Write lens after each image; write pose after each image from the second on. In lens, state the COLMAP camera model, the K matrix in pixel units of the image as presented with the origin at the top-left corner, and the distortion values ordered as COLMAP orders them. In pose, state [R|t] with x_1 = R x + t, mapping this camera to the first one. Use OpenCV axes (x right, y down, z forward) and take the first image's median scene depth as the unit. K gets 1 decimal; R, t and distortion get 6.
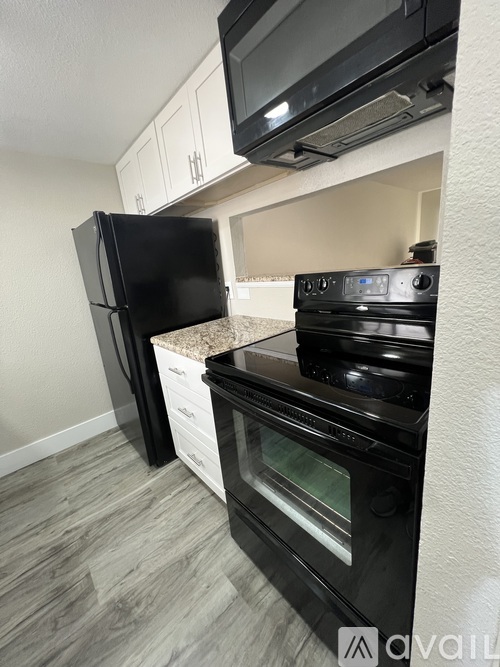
lens RADIAL K [[267.8, 0, 250.9], [0, 267.8, 330.8], [0, 0, 1]] dist [-0.001432, 0.000156]
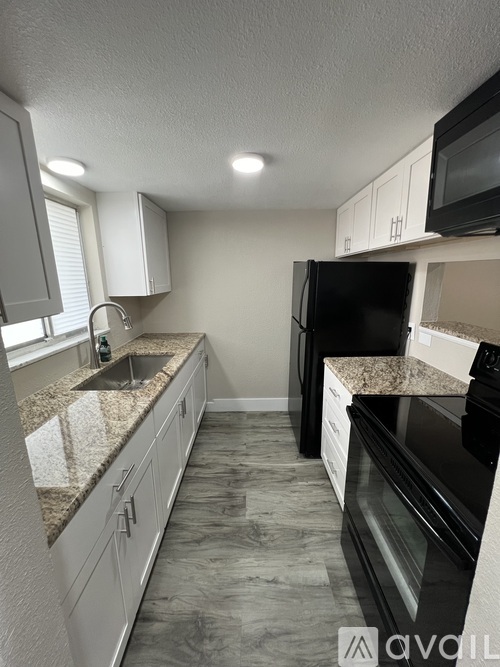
lens RADIAL K [[267.8, 0, 250.9], [0, 267.8, 330.8], [0, 0, 1]] dist [-0.001432, 0.000156]
pose [[0.742059, 0.230843, -0.629332, 0.136081], [-0.230981, 0.969392, 0.083224, -0.125823], [0.629282, 0.083607, 0.772667, -0.203897]]
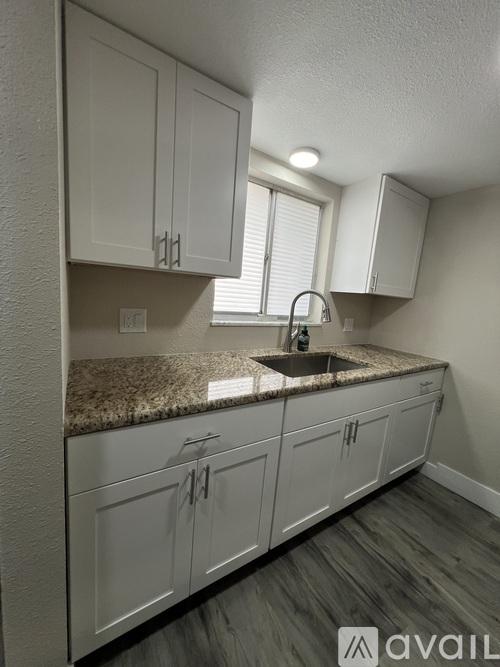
lens RADIAL K [[267.8, 0, 250.9], [0, 267.8, 330.8], [0, 0, 1]] dist [-0.001432, 0.000156]
pose [[-0.168451, 0.230983, -0.958265, 0.084687], [-0.312233, 0.909593, 0.274138, -0.076778], [0.934952, 0.345381, -0.081102, 0.203438]]
